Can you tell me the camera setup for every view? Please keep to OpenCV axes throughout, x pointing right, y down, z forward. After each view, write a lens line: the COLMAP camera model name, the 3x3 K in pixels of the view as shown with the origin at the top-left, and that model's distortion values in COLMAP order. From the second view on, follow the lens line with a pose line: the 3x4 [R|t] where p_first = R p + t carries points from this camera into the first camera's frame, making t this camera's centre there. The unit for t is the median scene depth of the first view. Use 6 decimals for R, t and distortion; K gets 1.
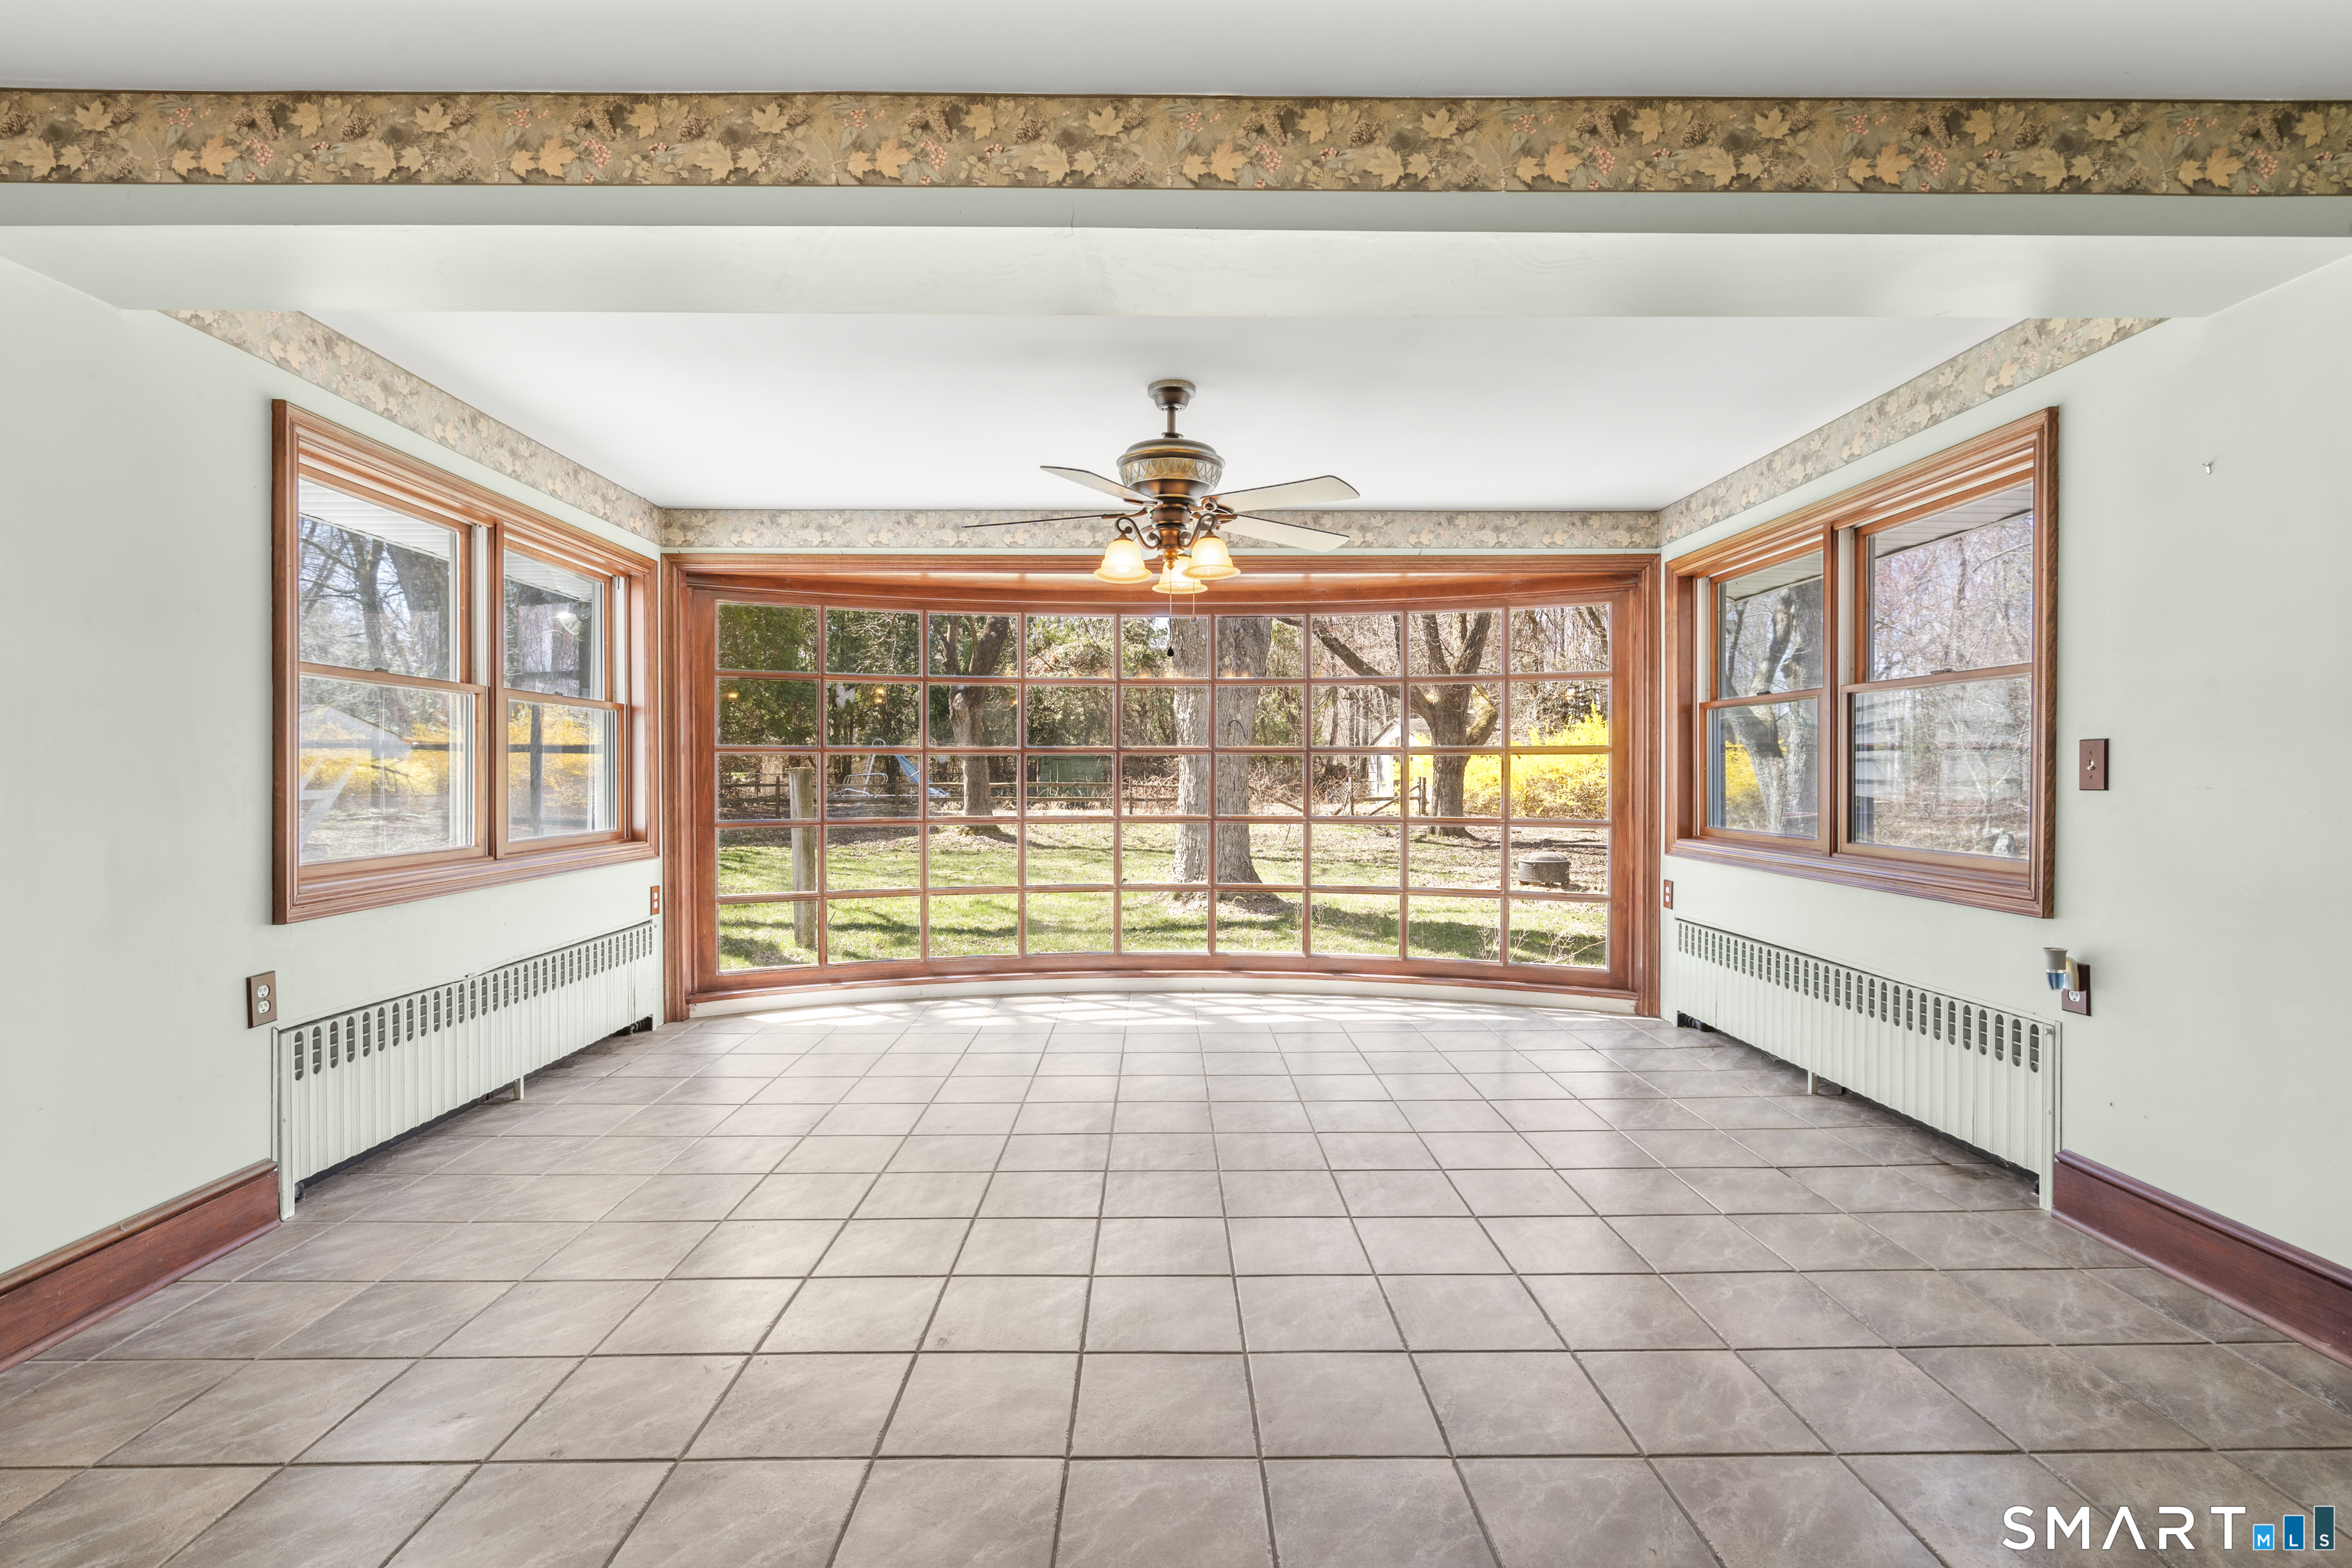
lens RADIAL K [[1069.0, 0, 1176.0], [0, 1069.0, 784.0], [0, 0, 1]] dist [-0.010109, 0.005891]
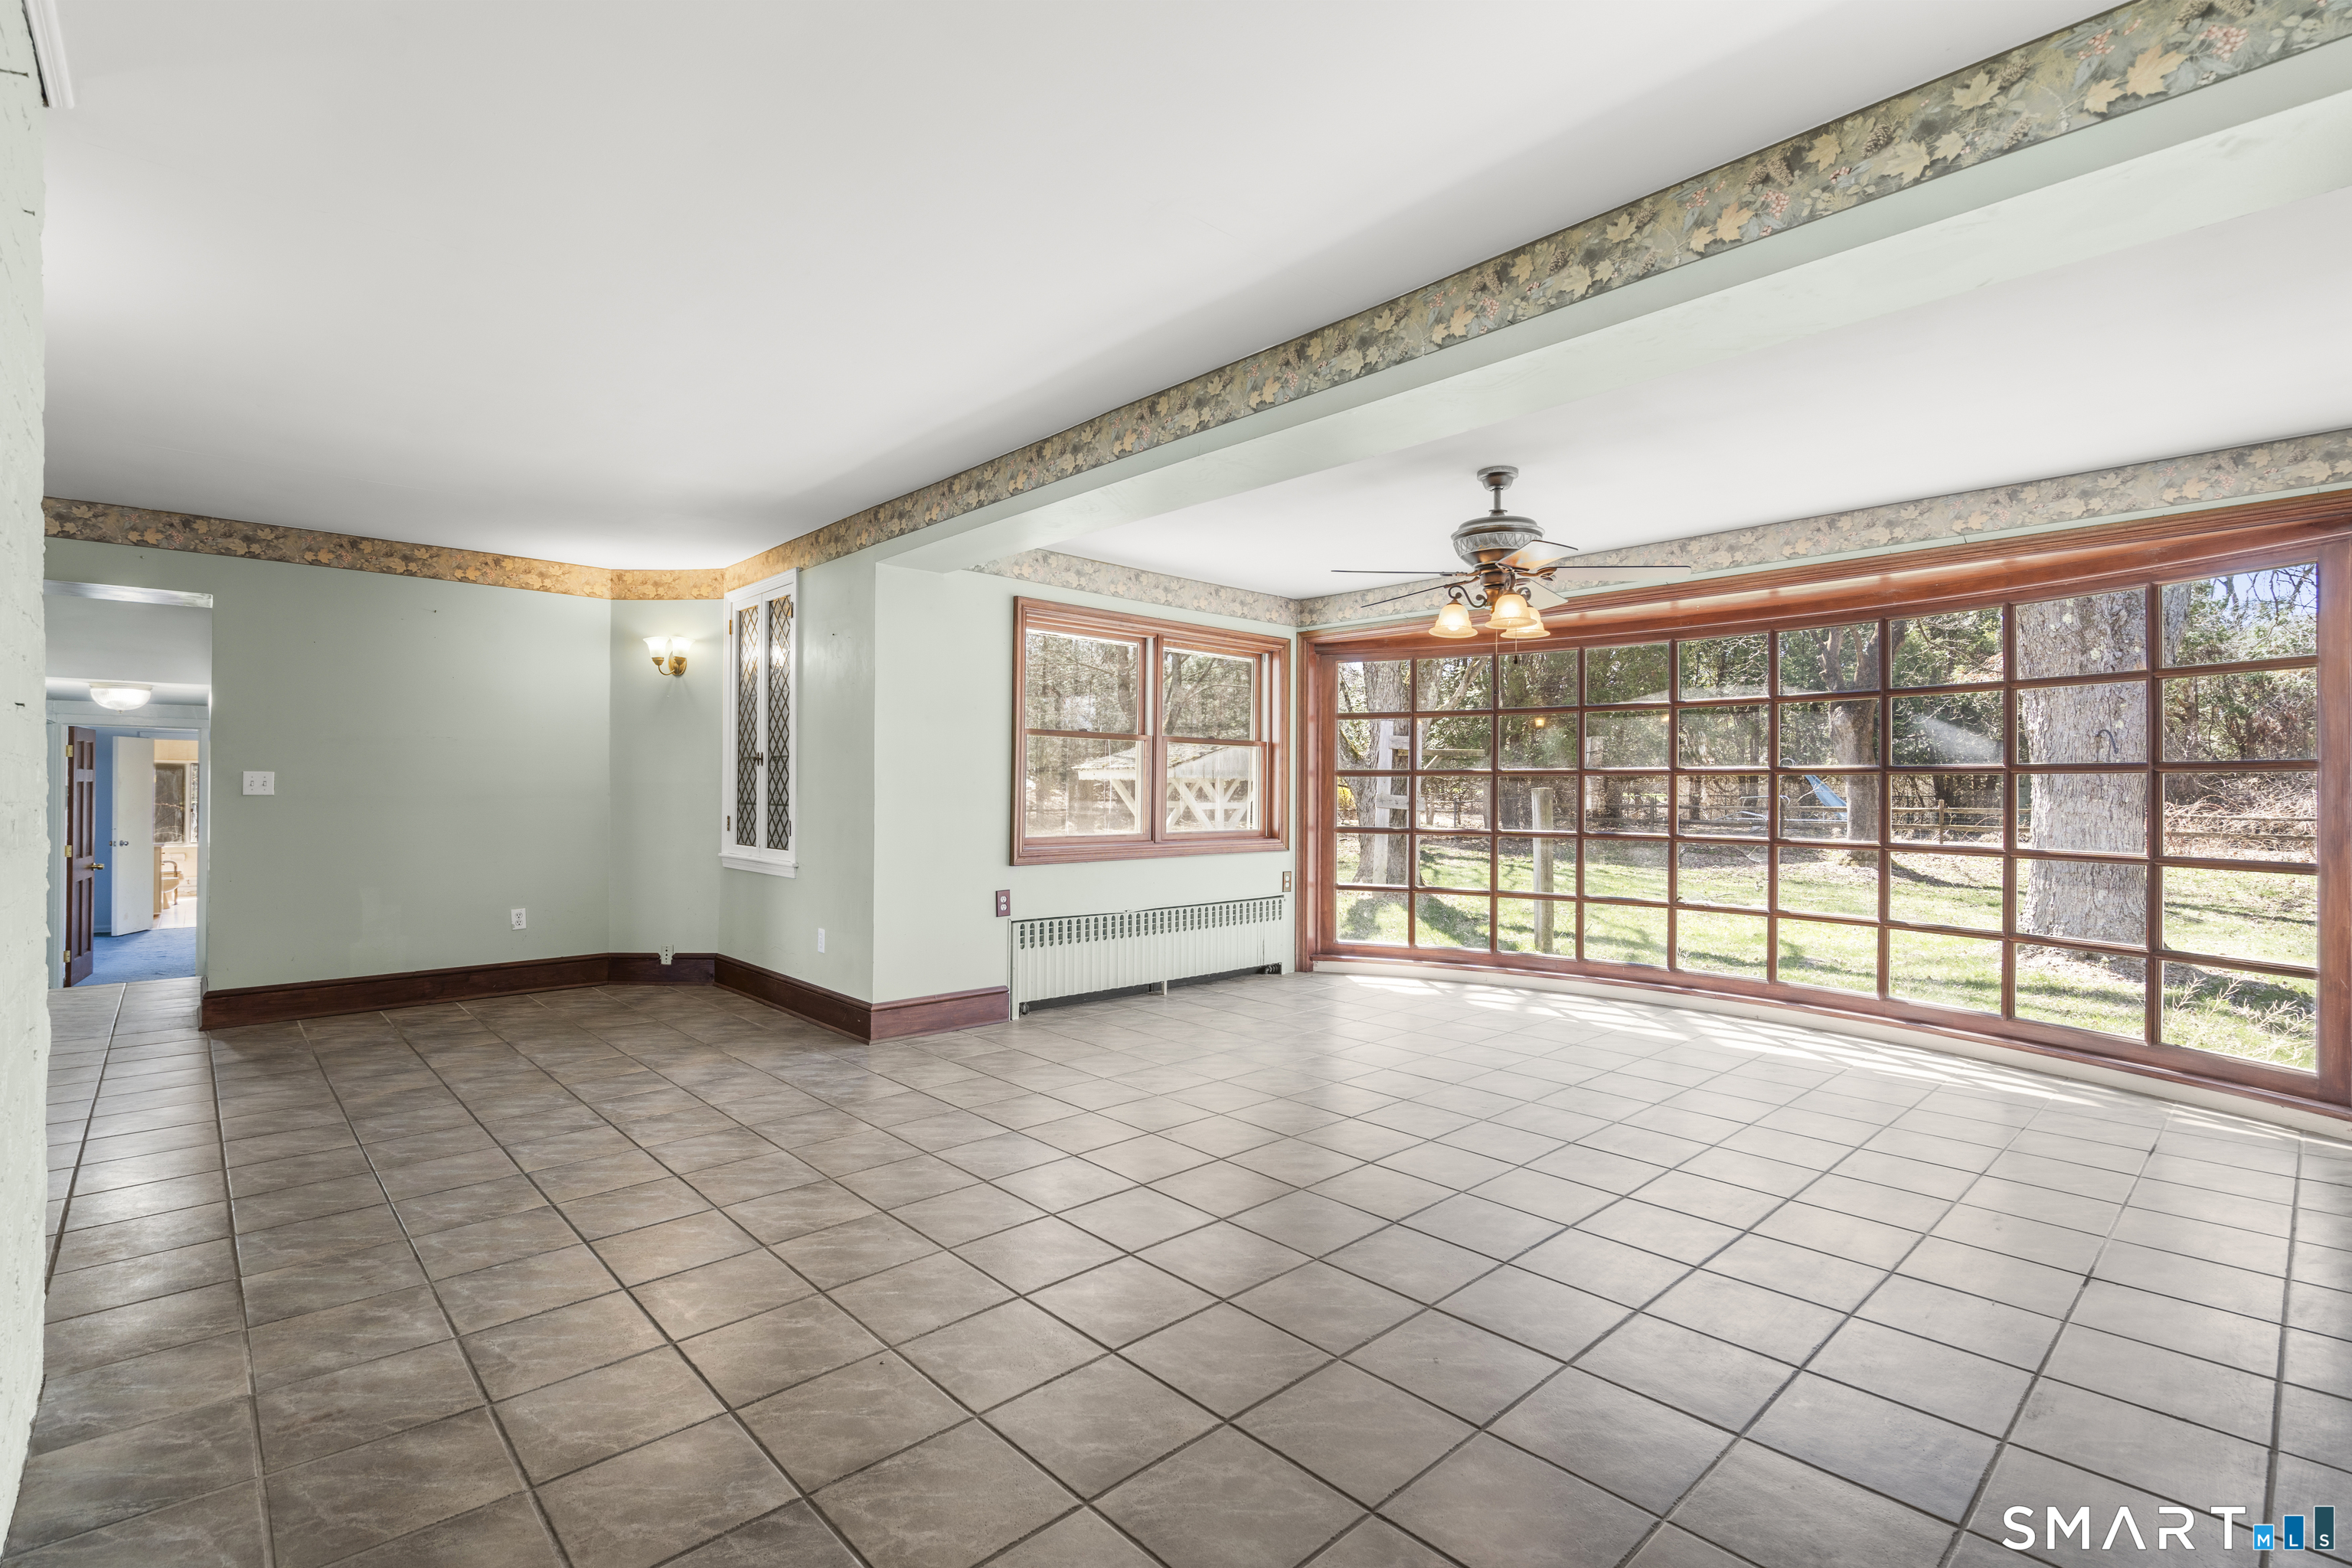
lens RADIAL K [[1069.0, 0, 1176.0], [0, 1069.0, 784.0], [0, 0, 1]] dist [-0.010109, 0.005891]
pose [[0.671628, 0.000999, -0.740888, 0.647163], [-0.015778, 0.999792, -0.012955, 0.002590], [0.740721, 0.020391, 0.671504, -0.071226]]
